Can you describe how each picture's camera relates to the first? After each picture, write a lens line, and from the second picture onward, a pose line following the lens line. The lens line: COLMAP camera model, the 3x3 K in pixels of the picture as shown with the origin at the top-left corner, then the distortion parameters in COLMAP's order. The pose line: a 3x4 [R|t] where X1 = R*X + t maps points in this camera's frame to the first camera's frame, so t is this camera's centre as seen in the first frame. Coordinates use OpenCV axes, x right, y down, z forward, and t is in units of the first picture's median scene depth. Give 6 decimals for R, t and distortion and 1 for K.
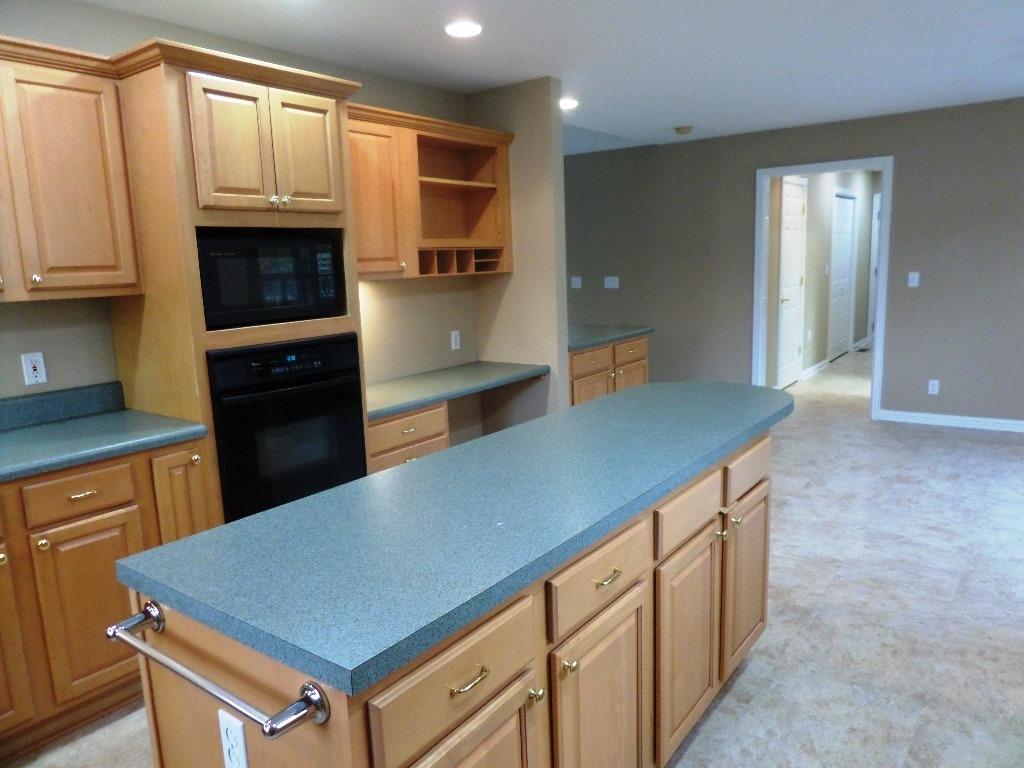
lens RADIAL K [[726.6, 0, 516.0], [0, 726.6, 387.3], [0, 0, 1]] dist [-0.001782, -0.001647]
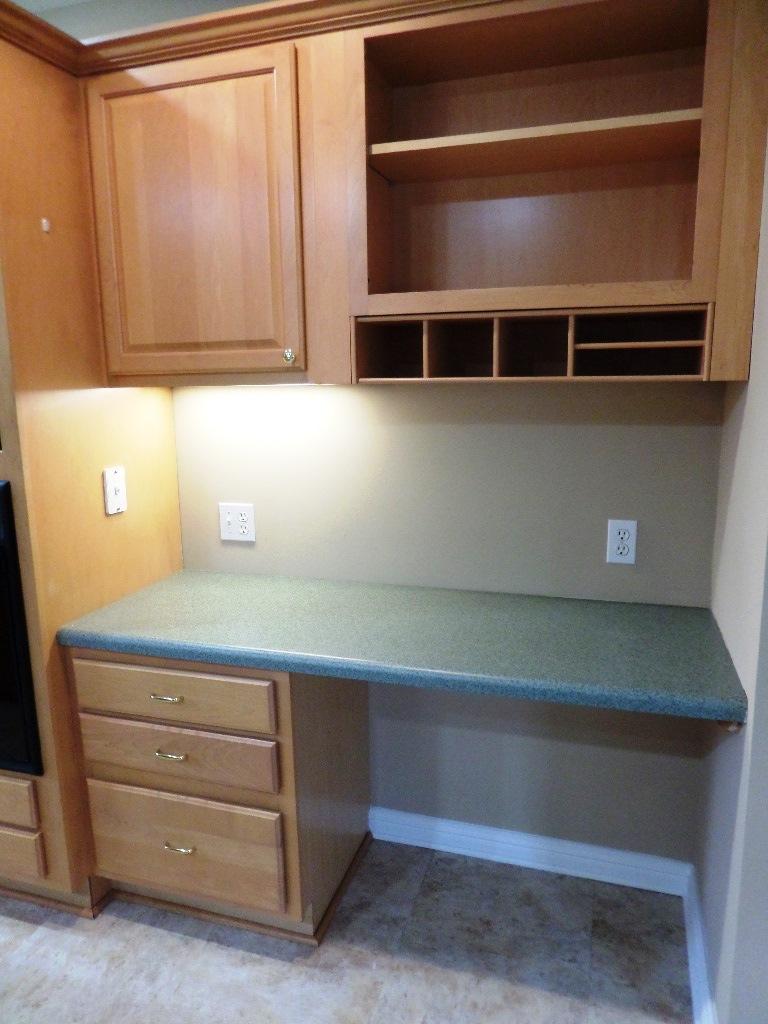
lens RADIAL K [[724.3, 0, 384.0], [0, 724.3, 512.0], [0, 0, 1]] dist [-0.023143, 0.000577]
pose [[0.325634, 0.206601, -0.922647, 0.365838], [-0.160585, 0.973742, 0.161367, -0.185879], [0.931759, 0.095617, 0.350261, 1.081666]]
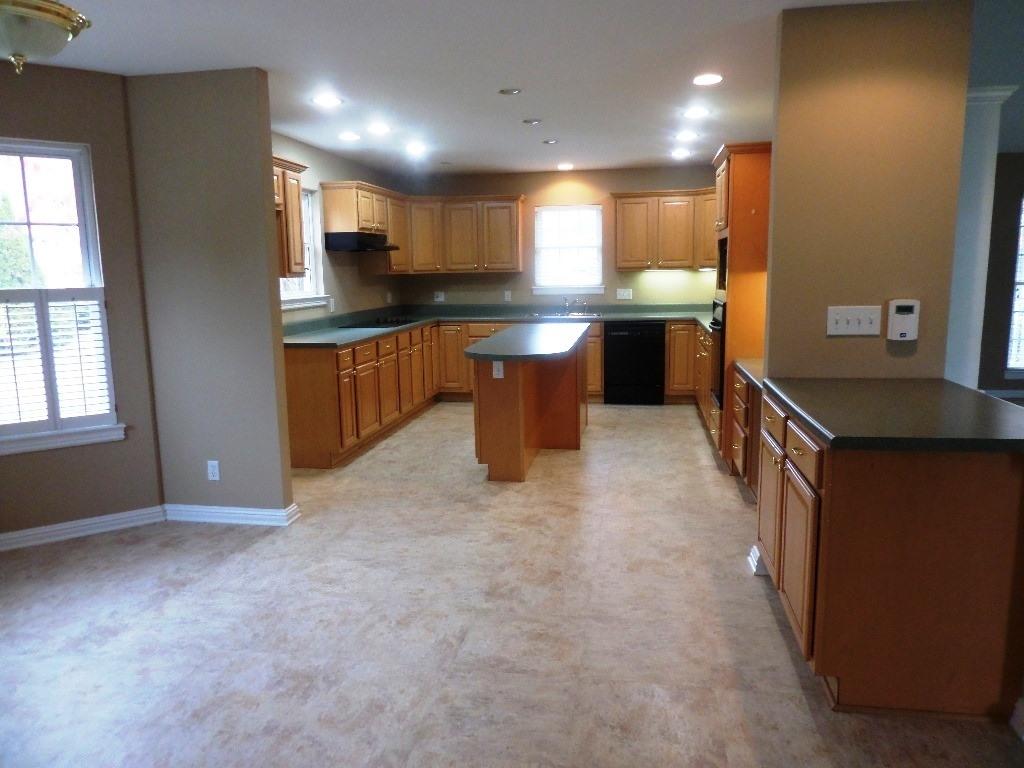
lens RADIAL K [[729.3, 0, 511.5], [0, 729.3, 389.1], [0, 0, 1]] dist [-0.003395, 0.003736]
pose [[-0.892931, 0.123826, -0.432829, 0.899036], [-0.028031, 0.944272, 0.327969, -0.405607], [0.449319, 0.304986, -0.839700, 2.184236]]
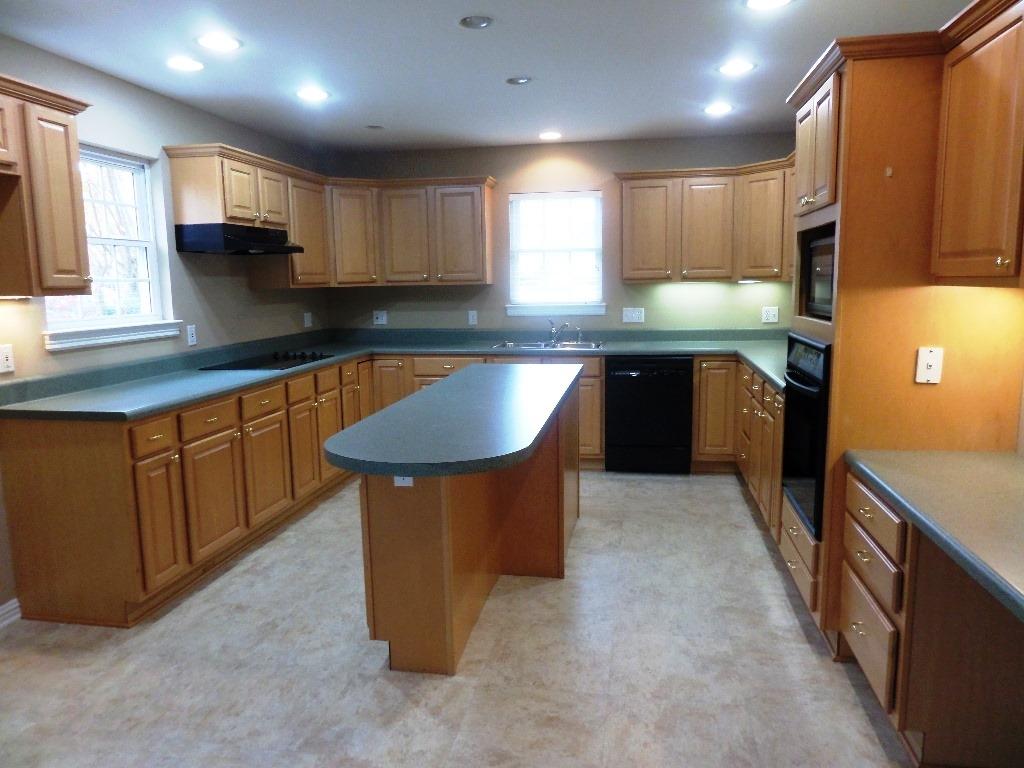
lens RADIAL K [[726.6, 0, 516.0], [0, 726.6, 387.3], [0, 0, 1]] dist [-0.001782, -0.001647]
pose [[-0.893136, 0.115738, -0.434642, 0.474099], [-0.029226, 0.949352, 0.312854, -0.283399], [0.448837, 0.292124, -0.844517, 1.572636]]
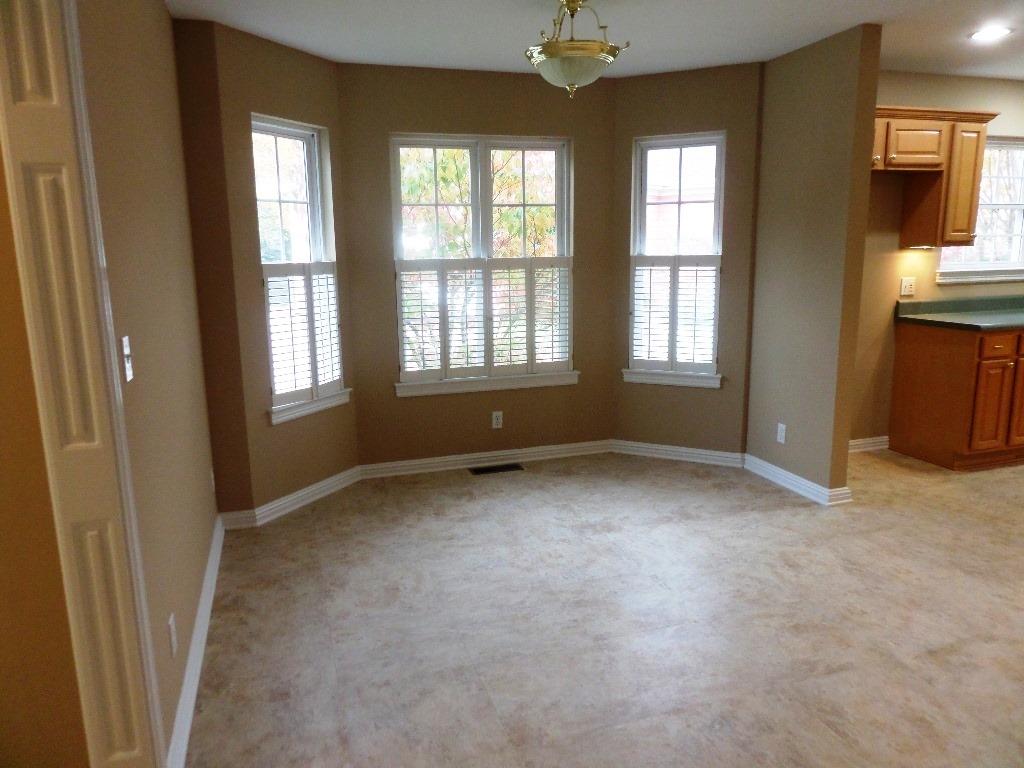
lens RADIAL K [[729.3, 0, 511.5], [0, 729.3, 389.1], [0, 0, 1]] dist [-0.003395, 0.003736]
pose [[-0.812625, -0.060120, 0.579678, 0.433838], [0.147930, 0.940809, 0.304950, -0.393026], [-0.563700, 0.333562, -0.755631, 2.180275]]
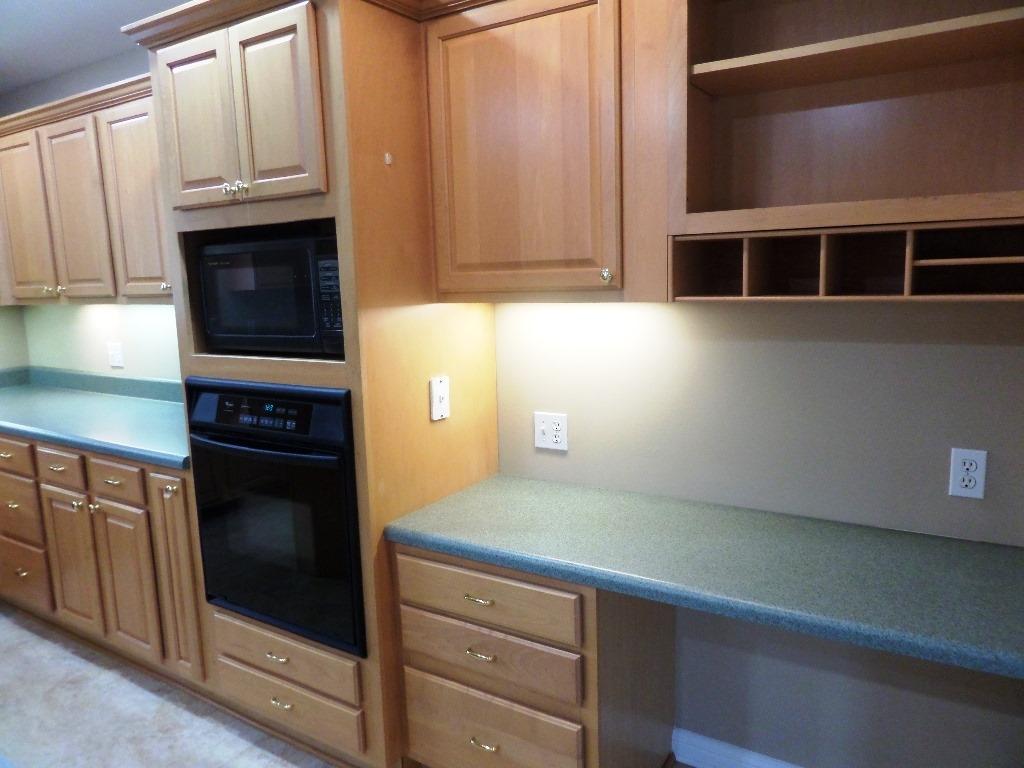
lens RADIAL K [[724.3, 0, 512.0], [0, 724.3, 384.0], [0, 0, 1]] dist [-0.023143, 0.000577]
pose [[0.075429, 0.183406, -0.980139, 0.370393], [-0.147448, 0.974185, 0.170944, -0.203566], [0.986189, 0.131625, 0.100525, 1.078780]]
